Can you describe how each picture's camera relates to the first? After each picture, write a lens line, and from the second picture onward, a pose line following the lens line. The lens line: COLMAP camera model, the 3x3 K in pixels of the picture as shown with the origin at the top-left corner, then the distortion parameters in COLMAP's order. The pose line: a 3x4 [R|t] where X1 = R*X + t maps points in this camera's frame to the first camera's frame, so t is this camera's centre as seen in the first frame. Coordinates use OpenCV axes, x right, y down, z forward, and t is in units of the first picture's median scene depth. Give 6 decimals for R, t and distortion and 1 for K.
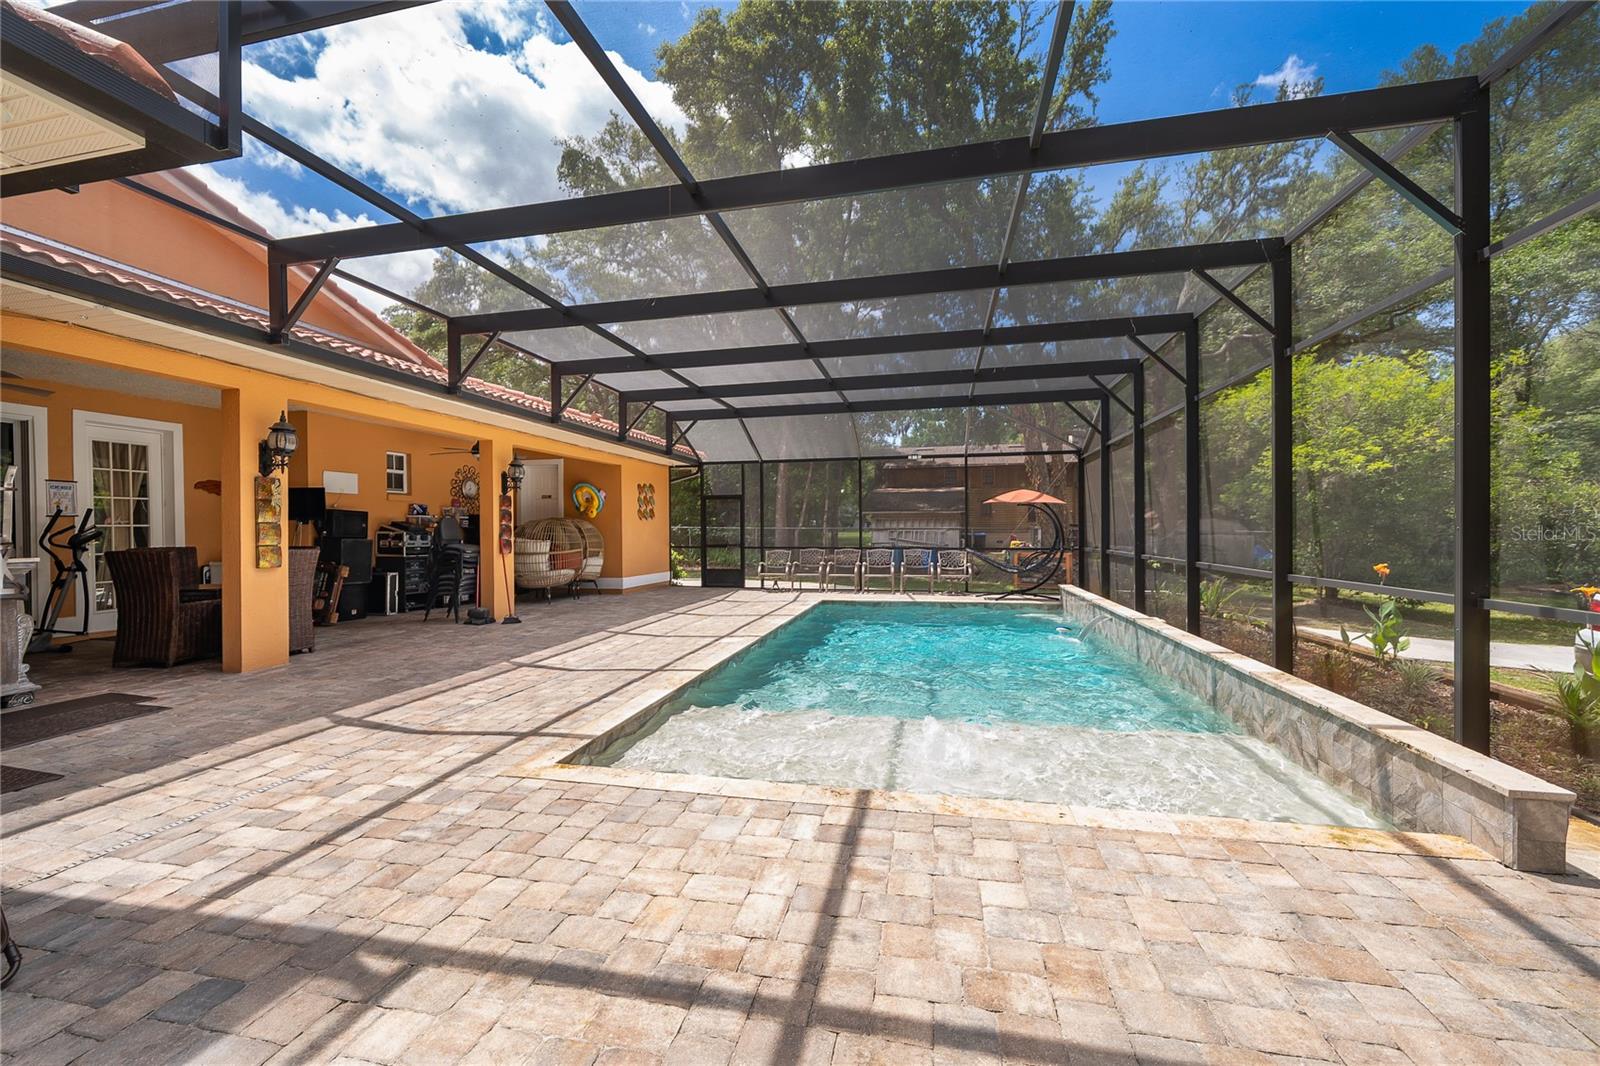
lens RADIAL K [[631.7, 0, 796.0], [0, 631.7, 533.8], [0, 0, 1]] dist [-0.004535, 0.001206]
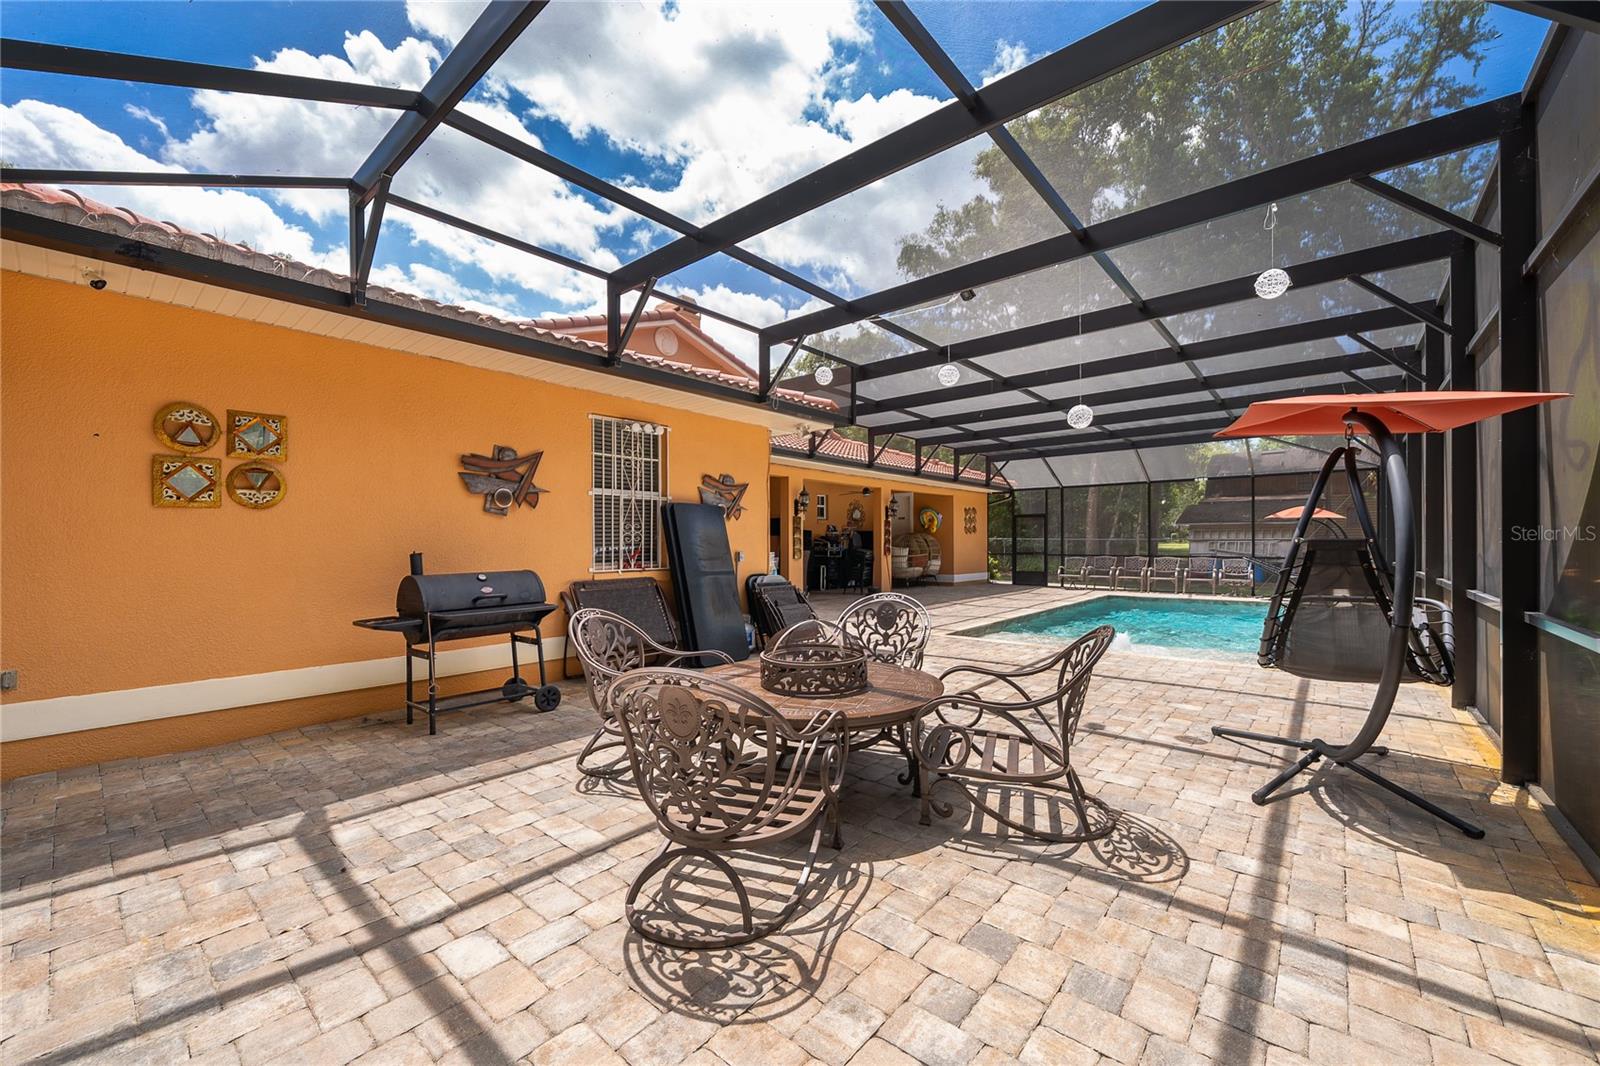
lens RADIAL K [[631.7, 0, 790.4], [0, 631.7, 542.6], [0, 0, 1]] dist [-0.004535, 0.001206]
pose [[0.880140, 0.002767, -0.474706, 0.098443], [-0.004279, 0.999989, -0.002104, 0.002590], [0.474695, 0.003883, 0.880142, -0.551540]]
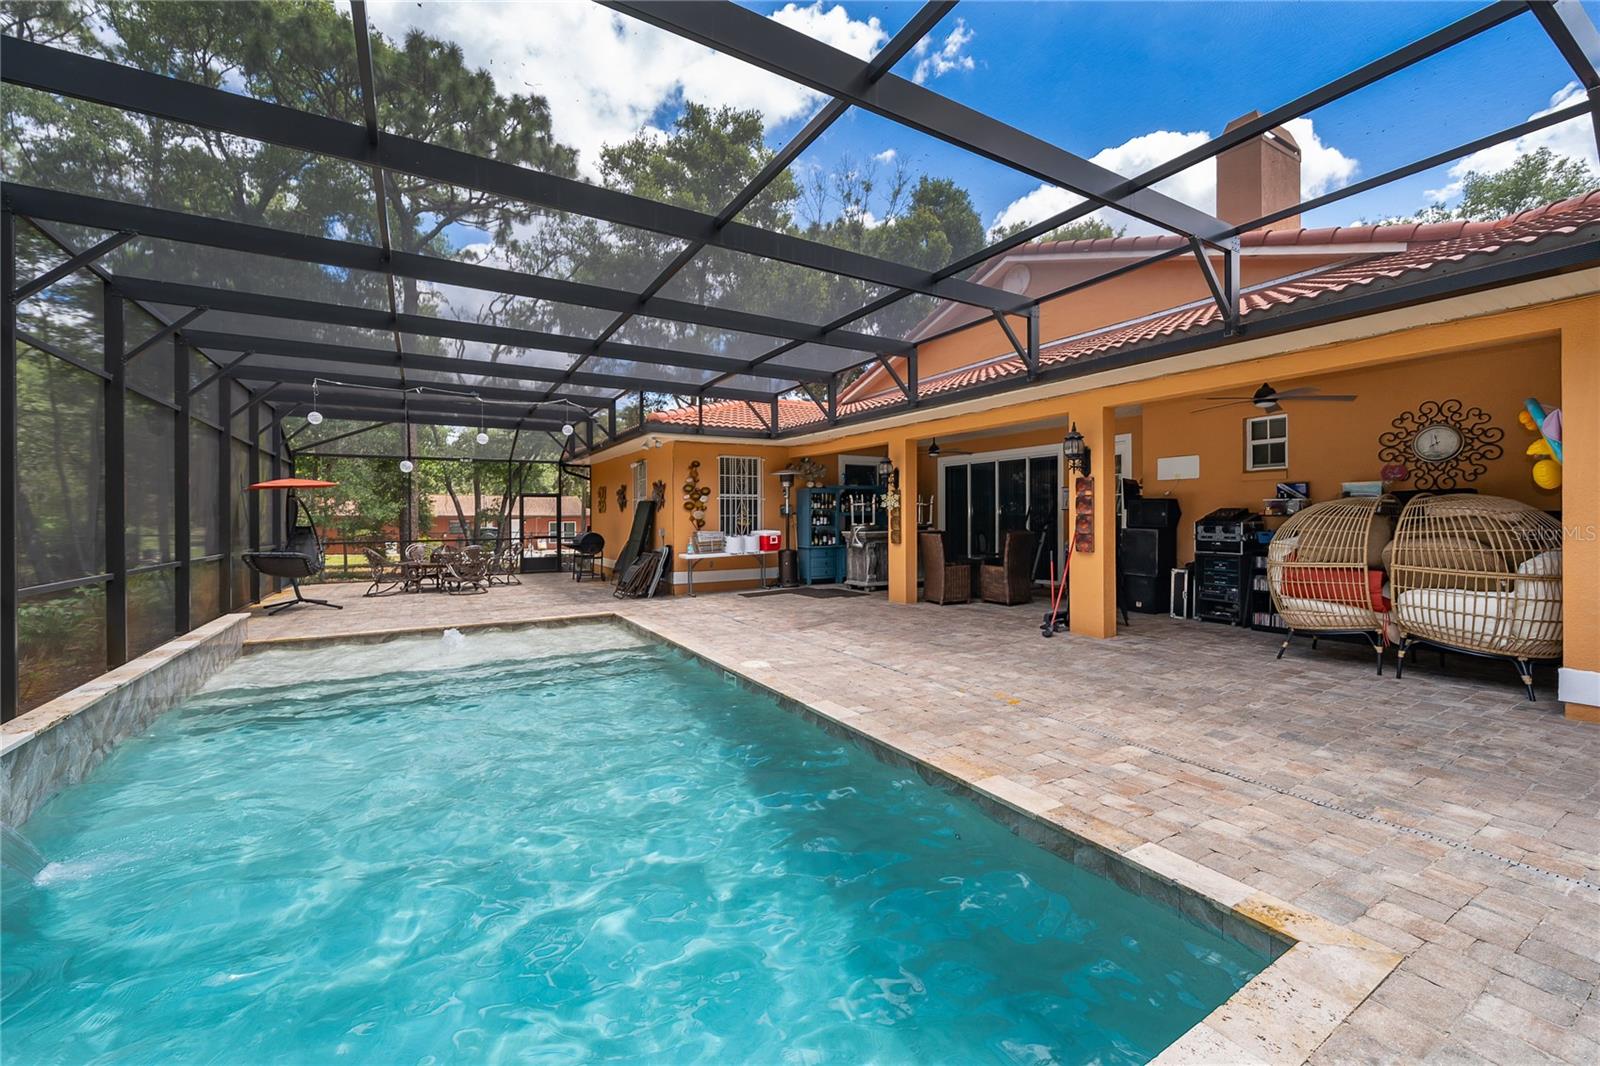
lens RADIAL K [[631.7, 0, 798.4], [0, 631.7, 521.4], [0, 0, 1]] dist [-0.004535, 0.001206]
pose [[-0.724116, 0.010413, -0.689600, 0.310886], [0.001889, 0.999912, 0.013115, -0.015117], [0.689676, 0.008194, -0.724072, 1.238471]]
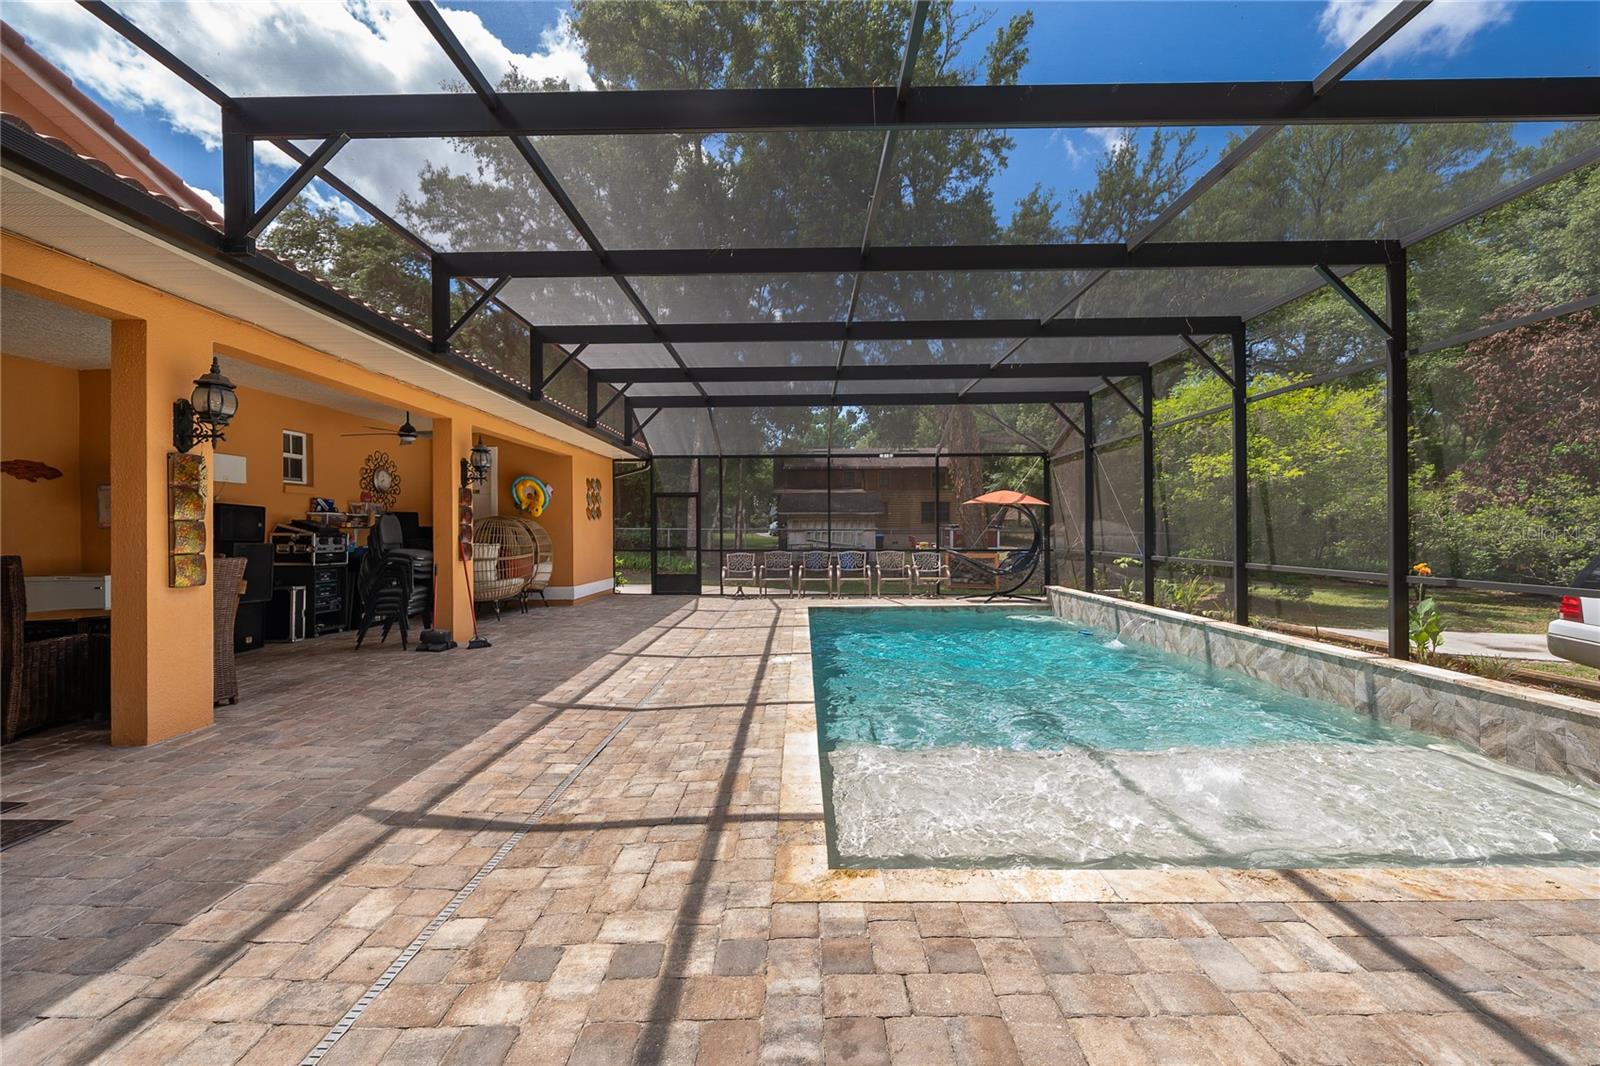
lens RADIAL K [[631.7, 0, 793.7], [0, 631.7, 529.4], [0, 0, 1]] dist [-0.004535, 0.001206]
pose [[0.977939, 0.001354, 0.208887, -0.206573], [0.000412, 0.999965, -0.008411, -0.001237], [-0.208891, 0.008312, 0.977904, 0.120040]]
